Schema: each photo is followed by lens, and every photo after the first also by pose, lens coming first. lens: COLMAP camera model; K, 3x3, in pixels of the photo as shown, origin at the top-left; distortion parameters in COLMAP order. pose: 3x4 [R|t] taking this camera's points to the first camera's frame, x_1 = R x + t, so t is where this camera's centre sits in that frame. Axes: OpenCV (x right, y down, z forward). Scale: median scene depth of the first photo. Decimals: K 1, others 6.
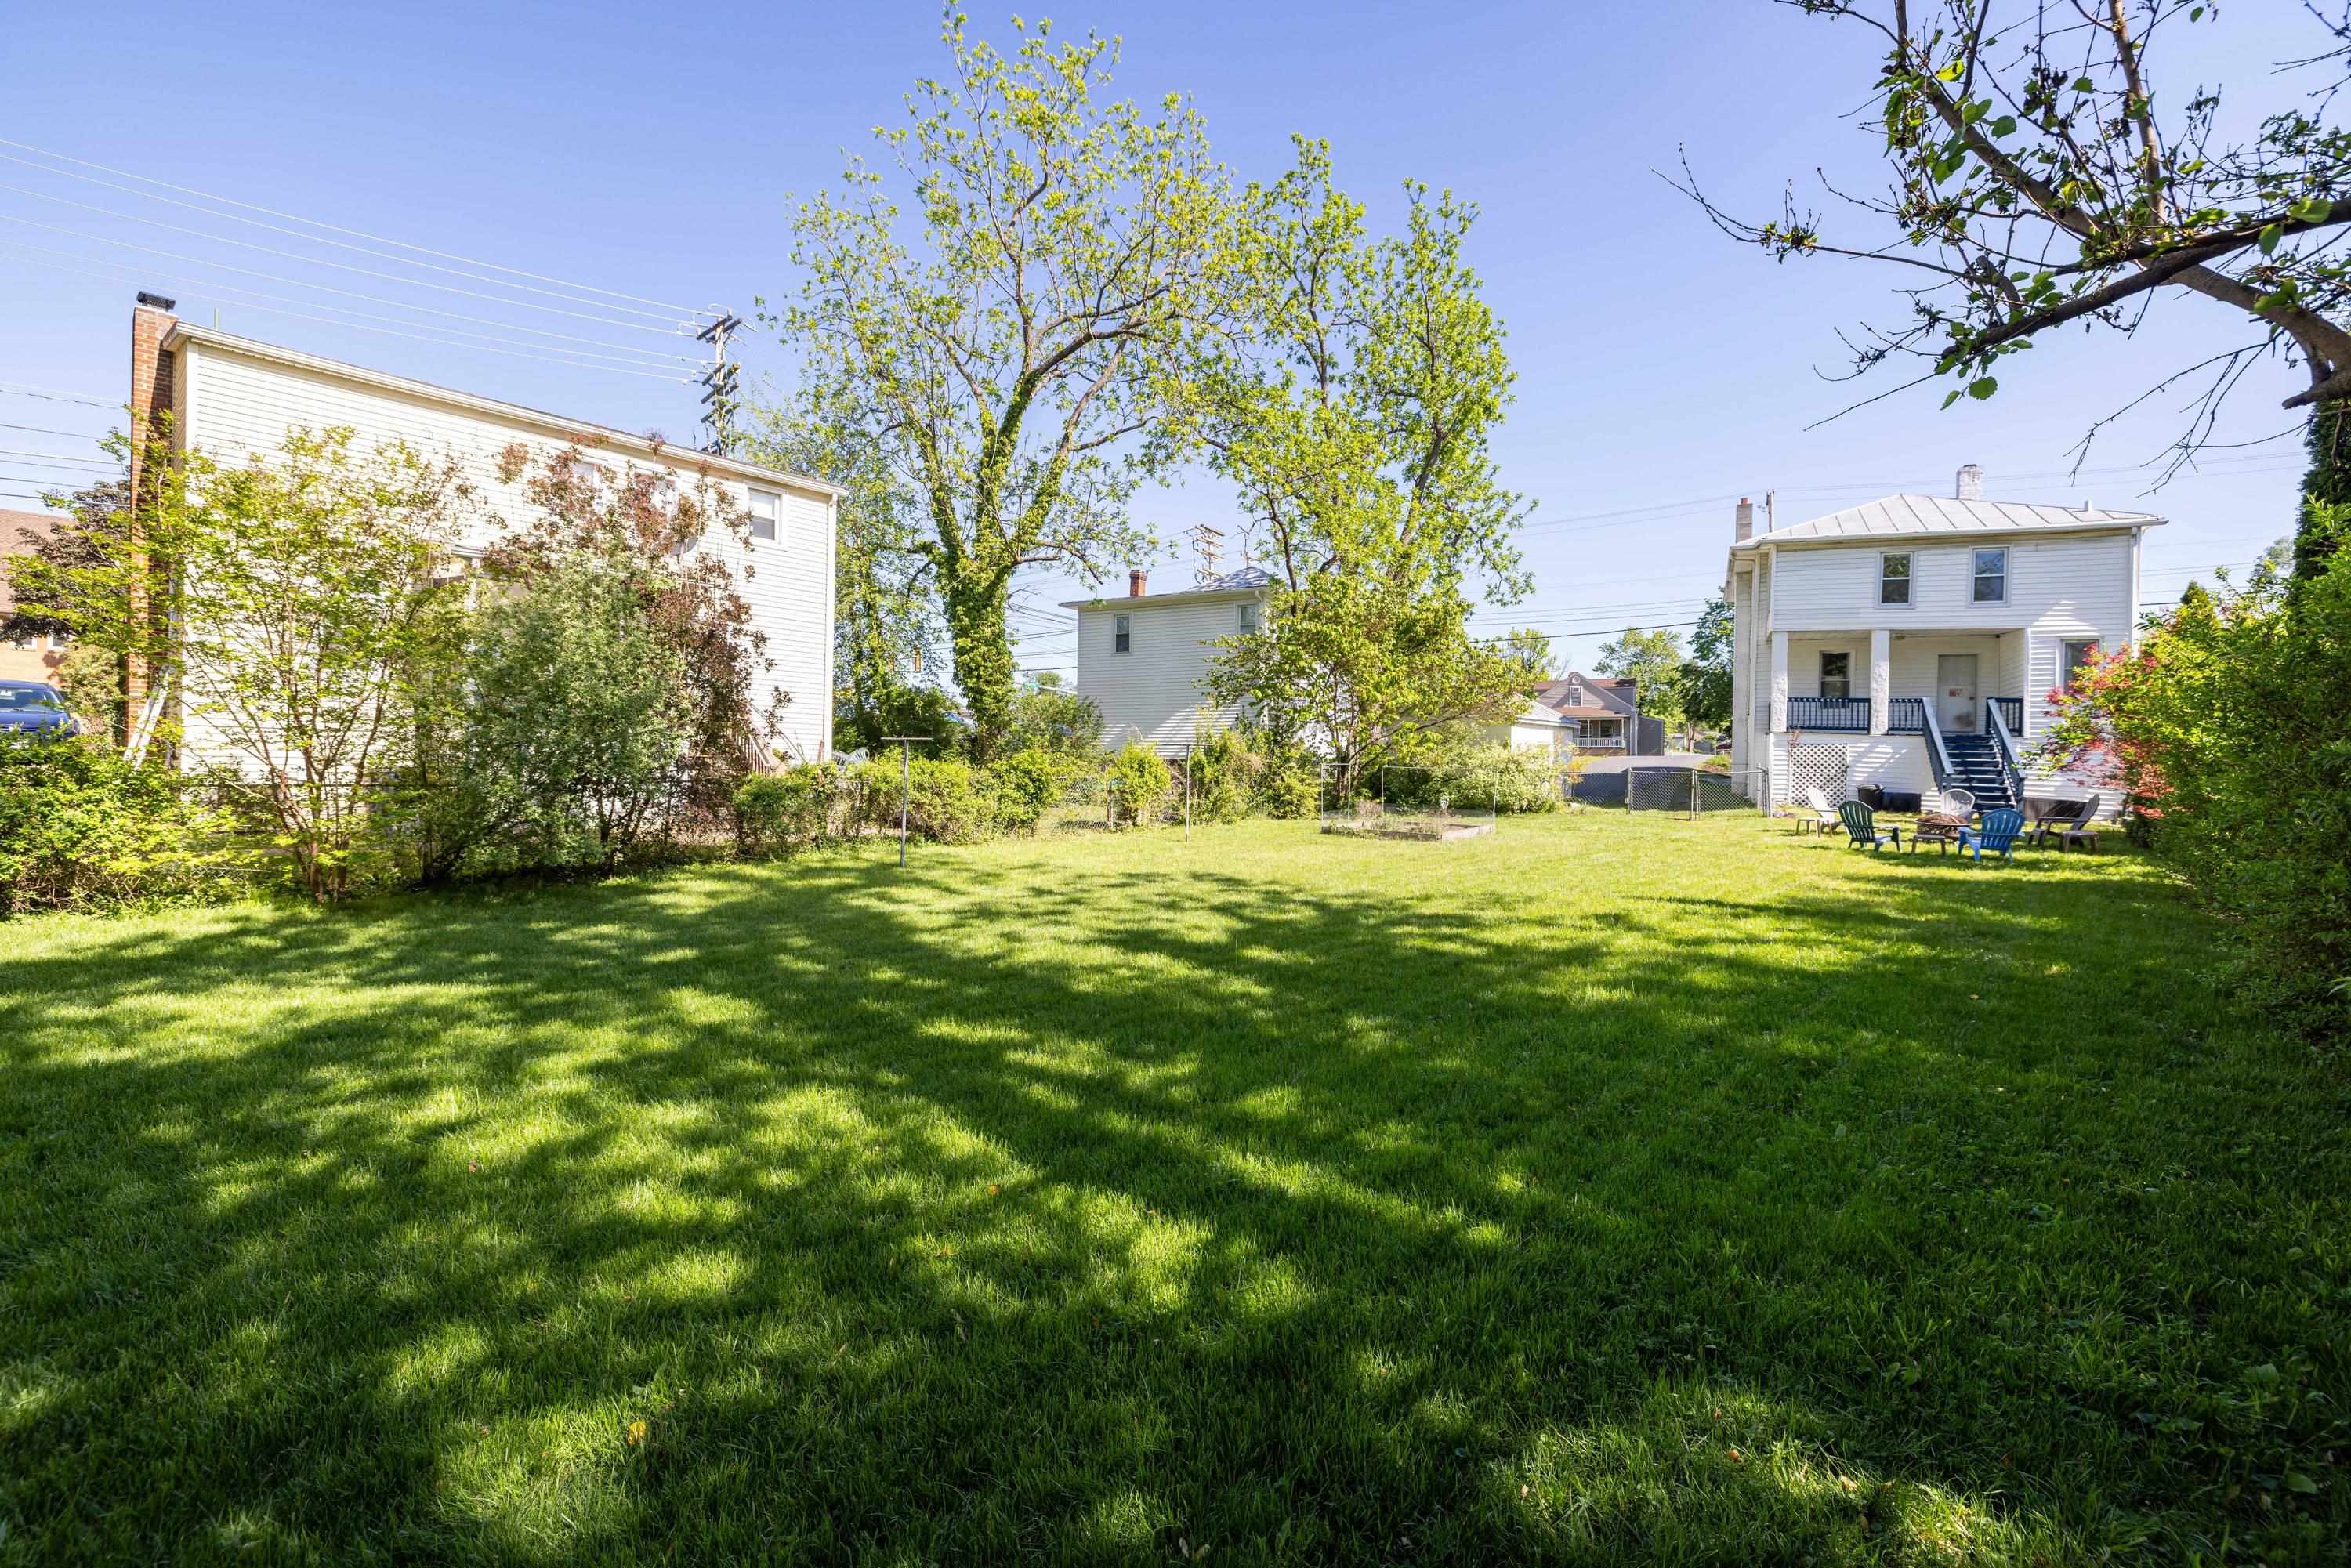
lens RADIAL K [[987.6, 0, 1177.8], [0, 987.6, 769.4], [0, 0, 1]] dist [-0.000636, -0.000183]
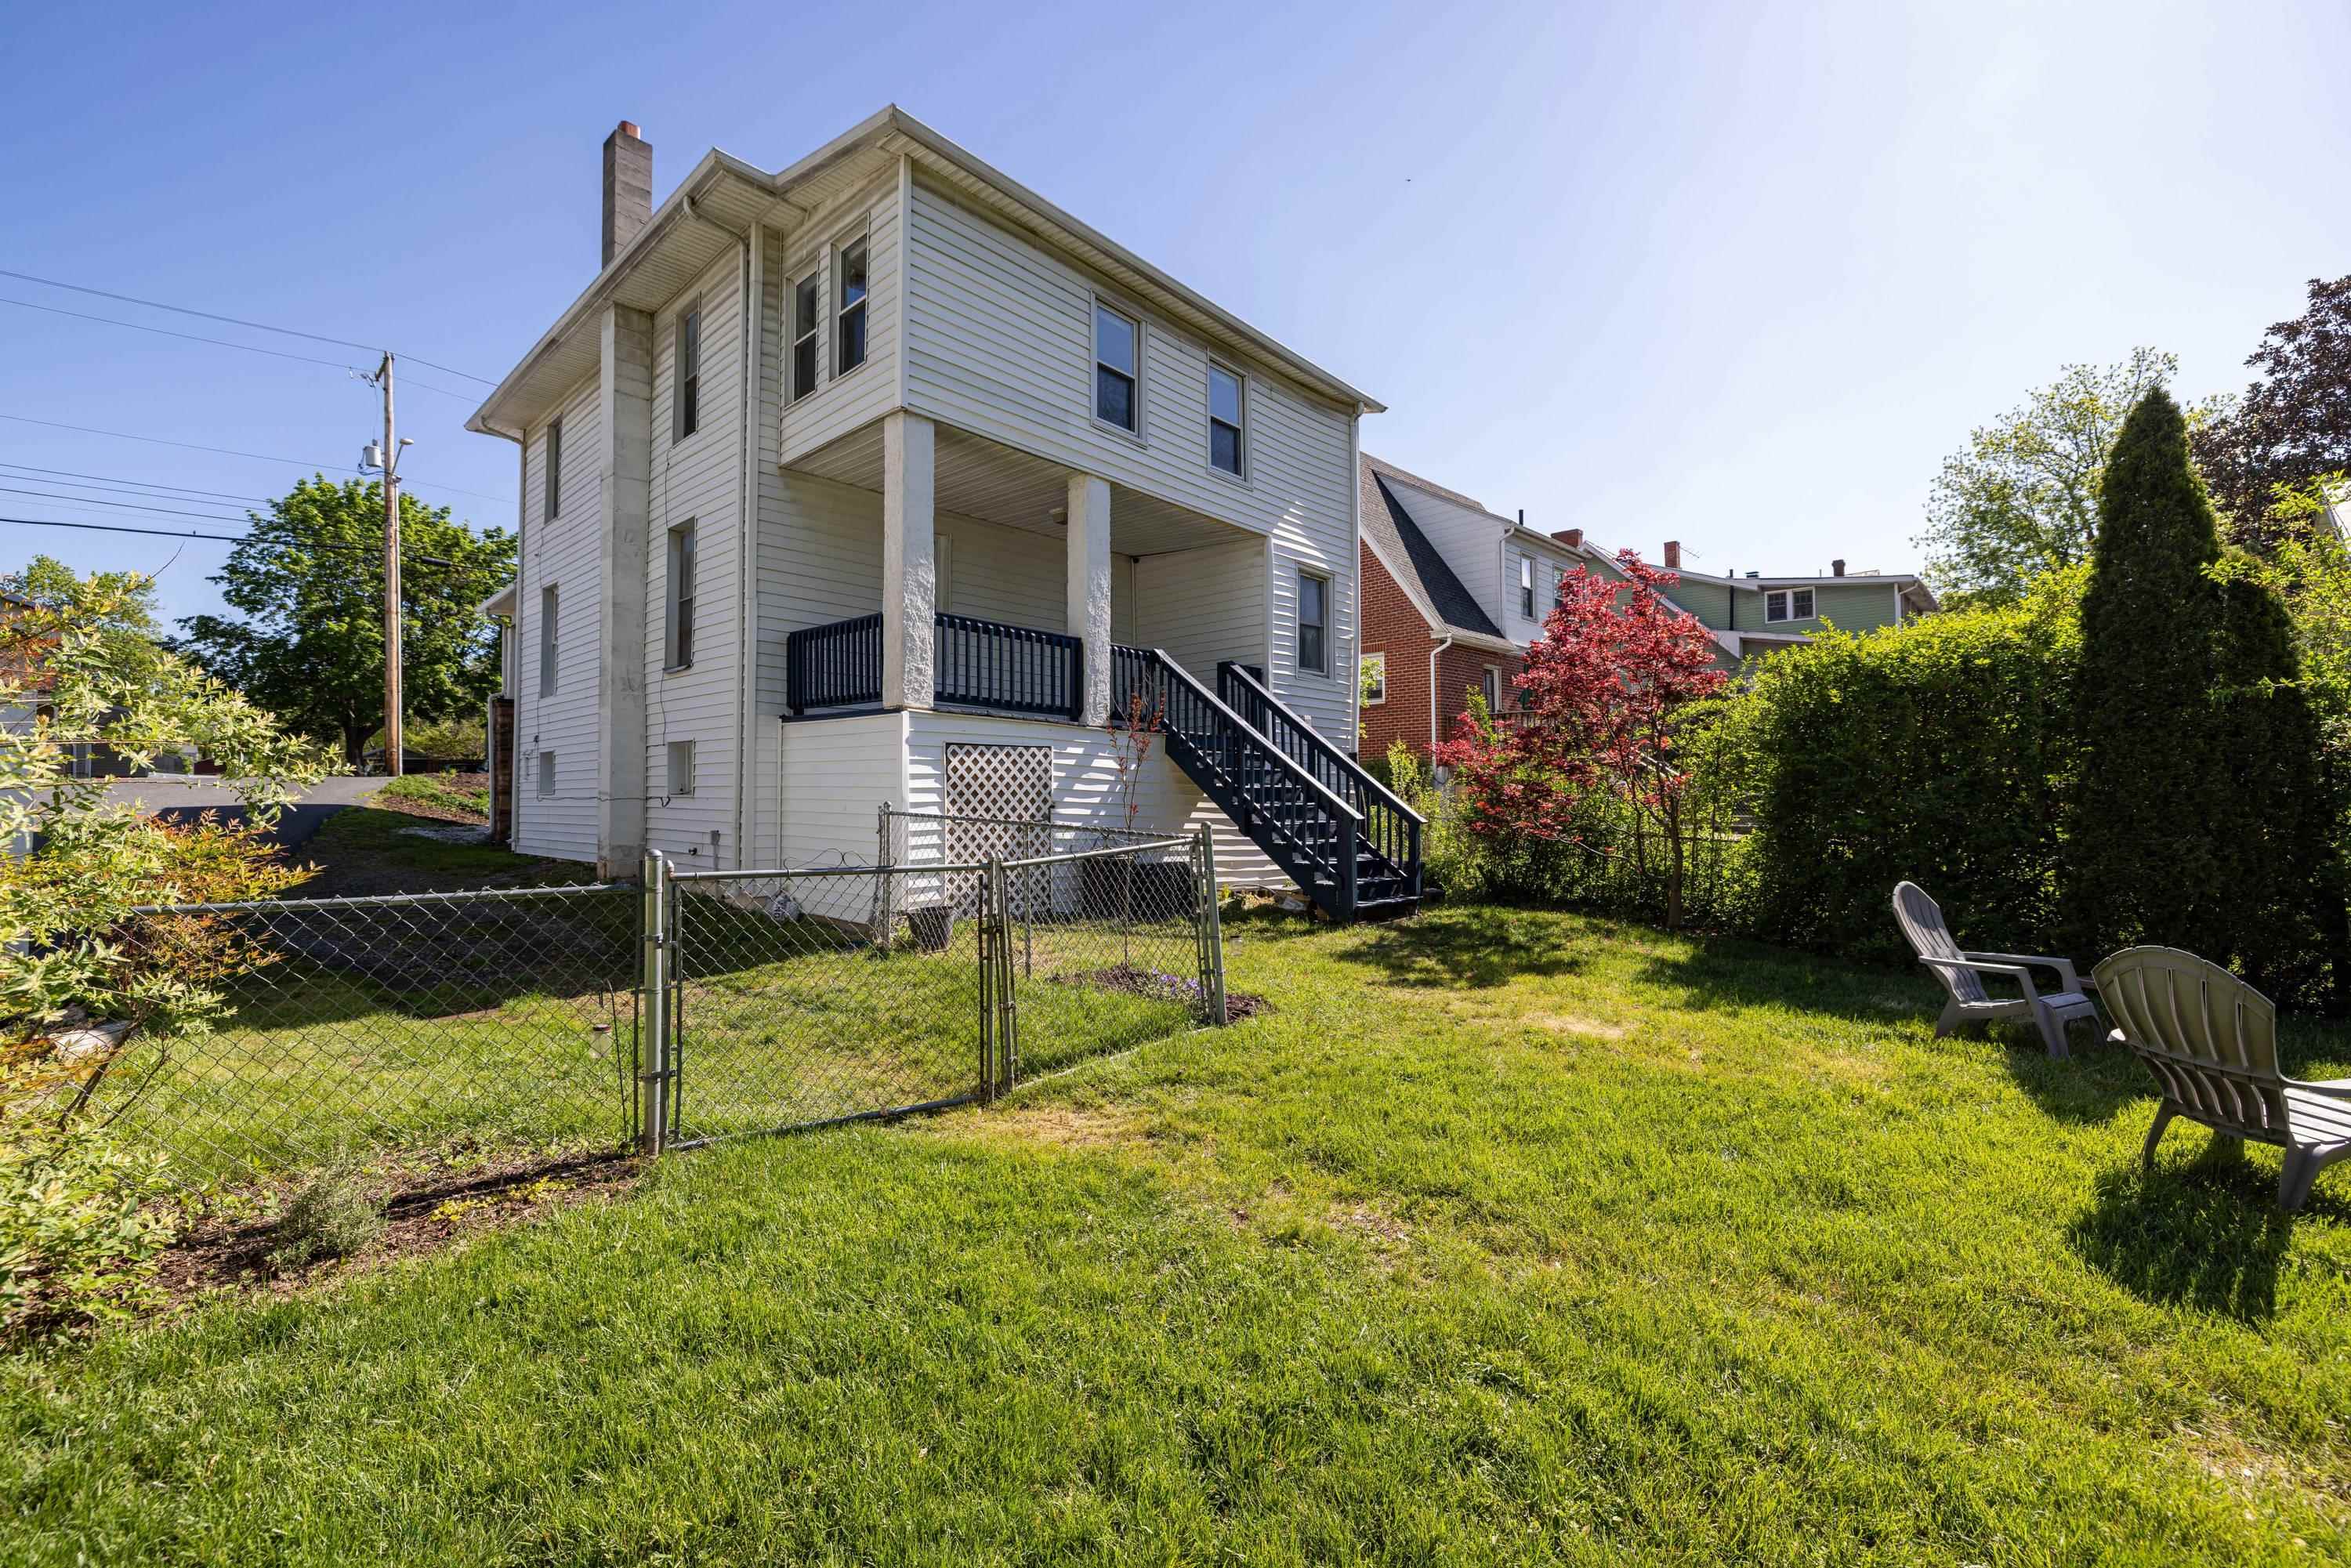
lens RADIAL K [[987.6, 0, 1175.4], [0, 987.6, 776.8], [0, 0, 1]] dist [-0.000636, -0.000183]
pose [[0.270343, -0.002689, 0.962760, 0.313064], [0.011814, 0.999930, -0.000524, -0.013202], [-0.962692, 0.011516, 0.270355, 0.846578]]
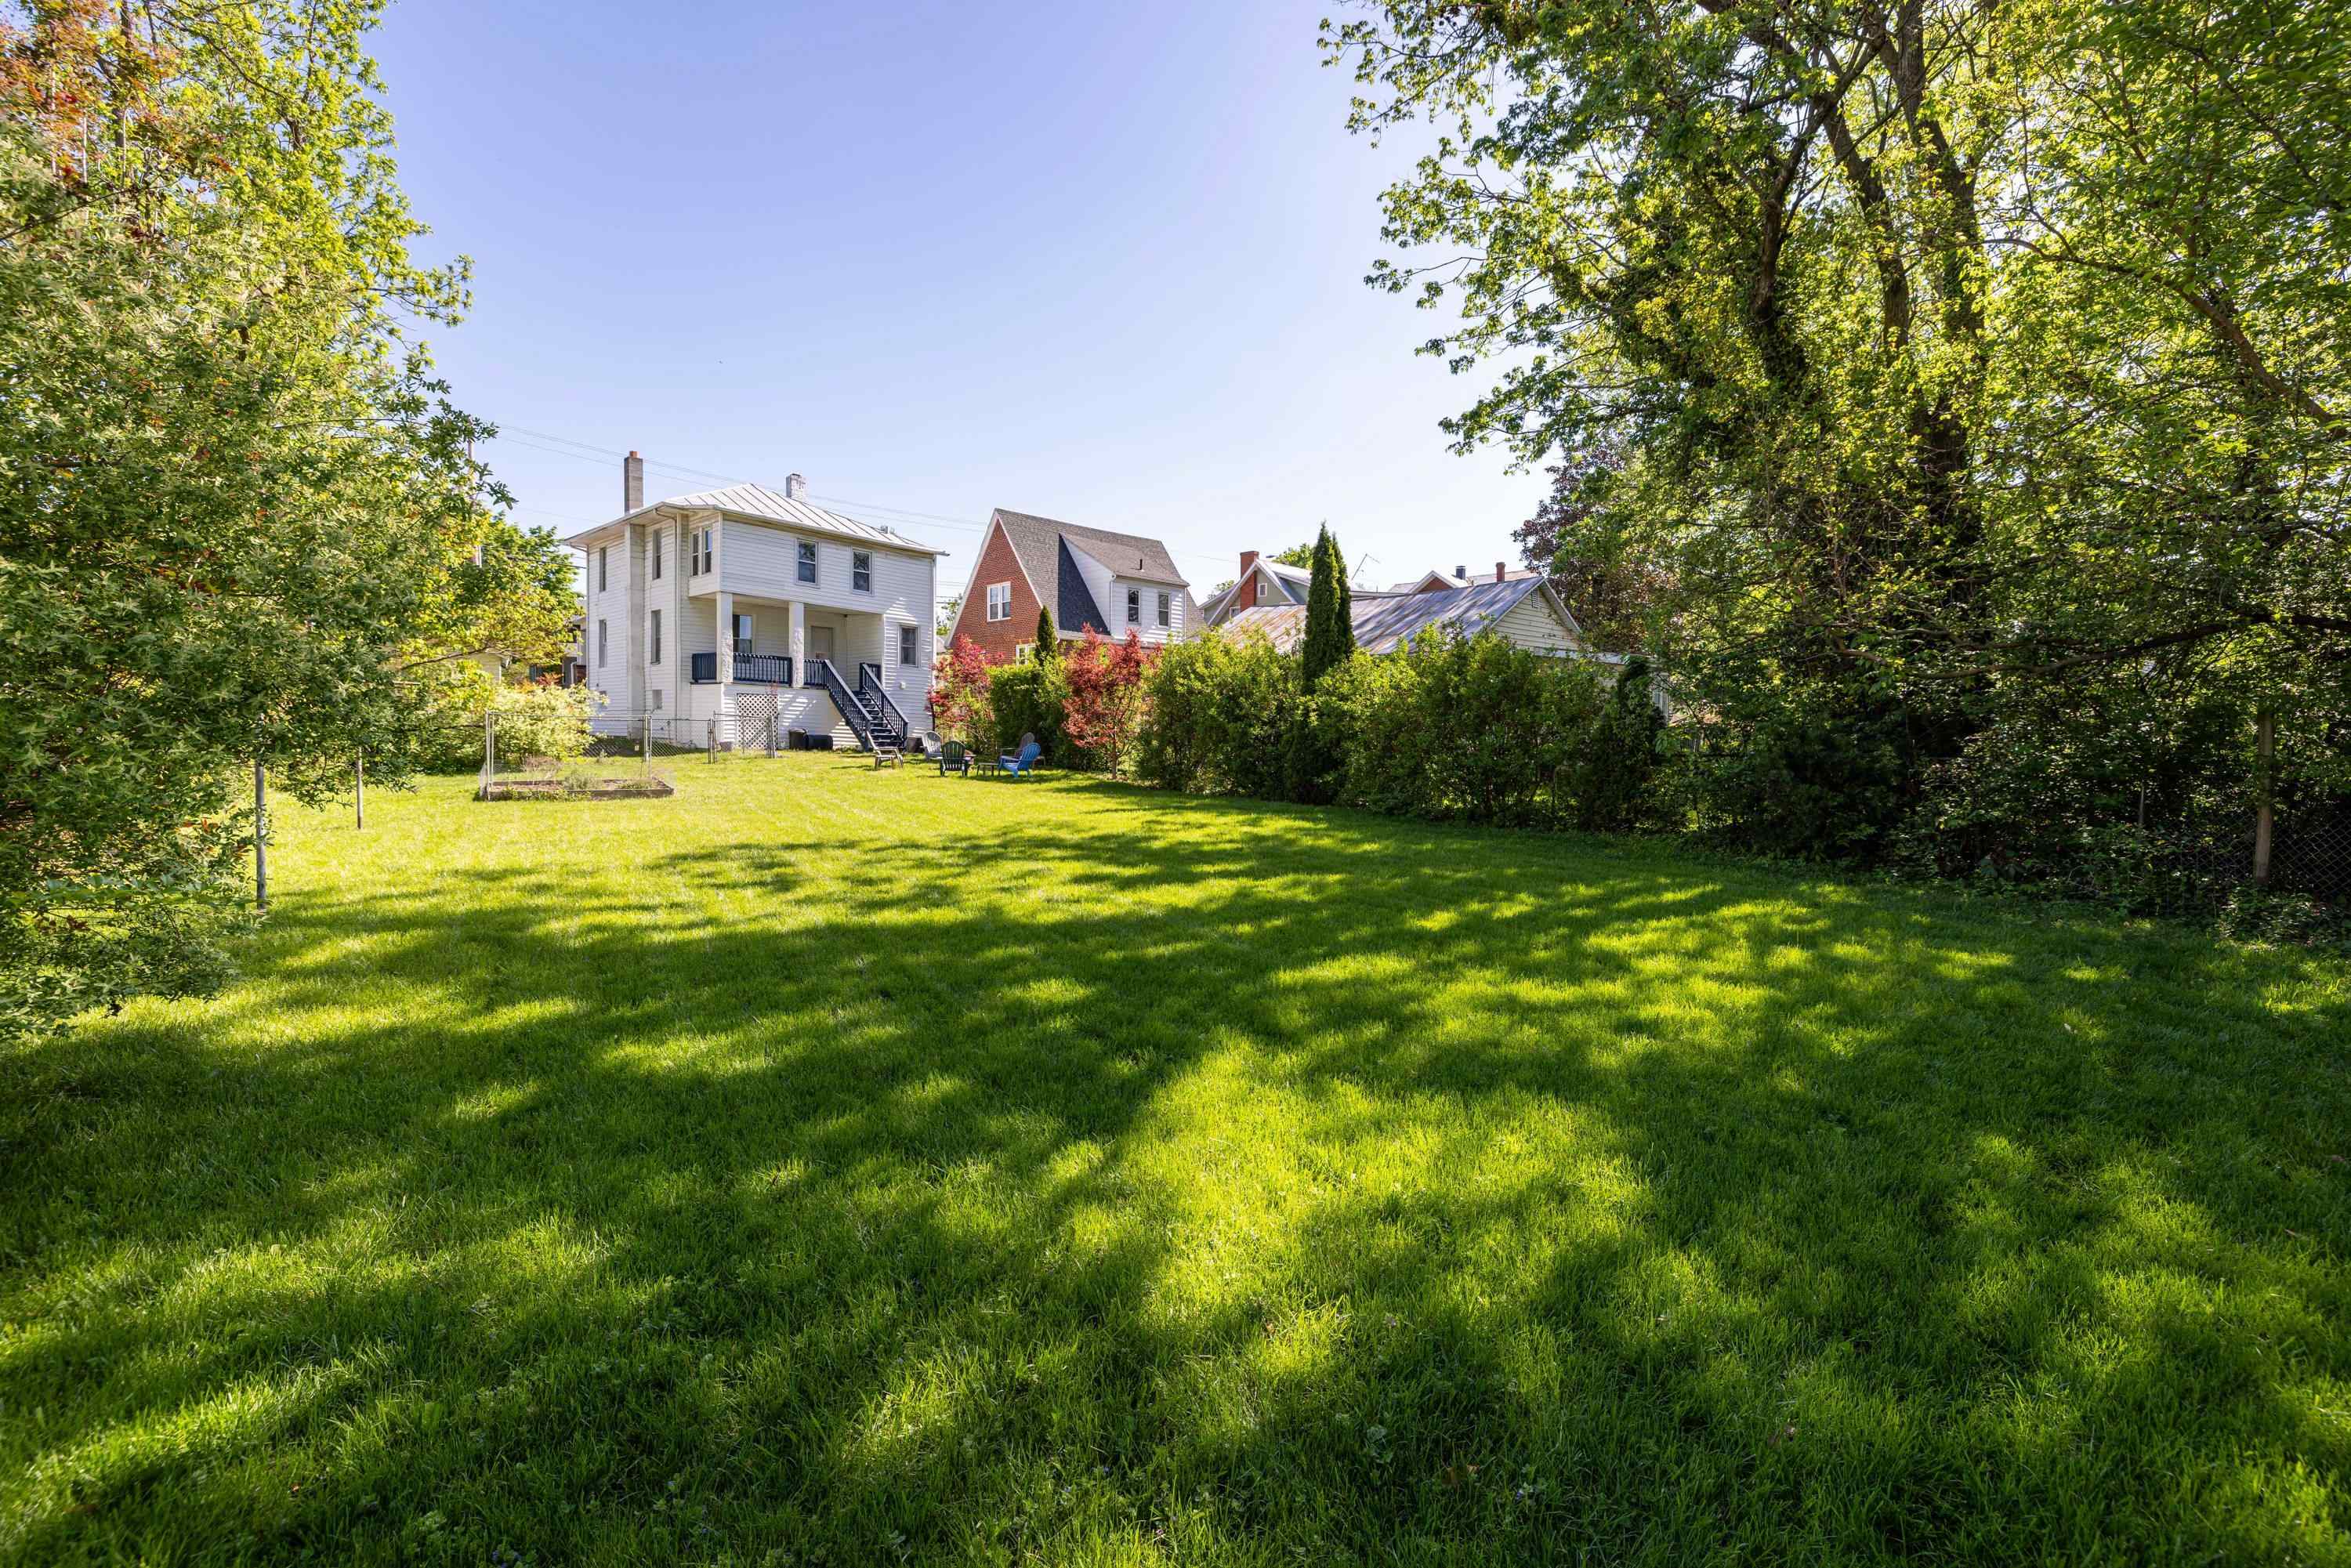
lens RADIAL K [[987.6, 0, 1185.3], [0, 987.6, 783.6], [0, 0, 1]] dist [-0.000636, -0.000183]
pose [[0.264461, -0.065113, 0.962196, -0.349394], [-0.008388, 0.997525, 0.069809, -0.005921], [-0.964360, -0.026533, 0.263261, 0.206888]]
